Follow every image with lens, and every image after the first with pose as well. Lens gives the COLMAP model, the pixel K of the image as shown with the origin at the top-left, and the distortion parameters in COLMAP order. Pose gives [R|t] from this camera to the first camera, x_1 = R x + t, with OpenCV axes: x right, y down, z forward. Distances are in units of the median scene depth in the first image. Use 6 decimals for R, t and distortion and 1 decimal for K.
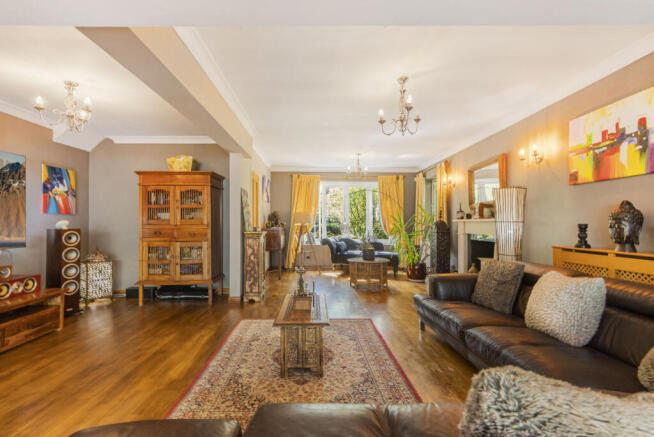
lens RADIAL K [[309.9, 0, 327.6], [0, 309.9, 214.7], [0, 0, 1]] dist [-0.000914, 0.000036]
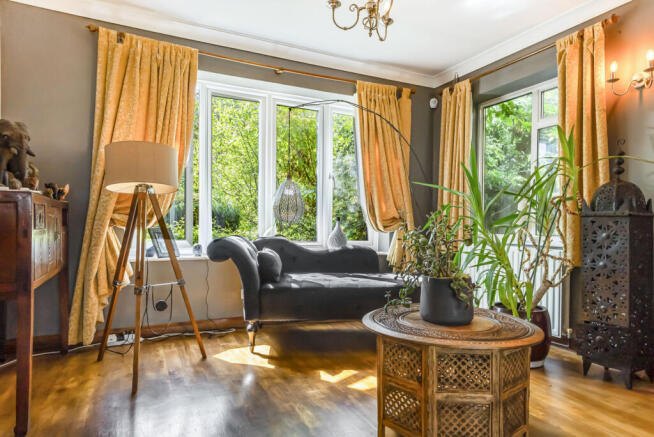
lens RADIAL K [[410.7, 0, 367.8], [0, 410.7, 221.9], [0, 0, 1]] dist [0.025955, 0.000690]
pose [[0.895479, 0.007249, 0.445044, -0.059992], [-0.024632, 0.999142, 0.033288, 0.039644], [-0.444421, -0.040771, 0.894890, 0.541269]]
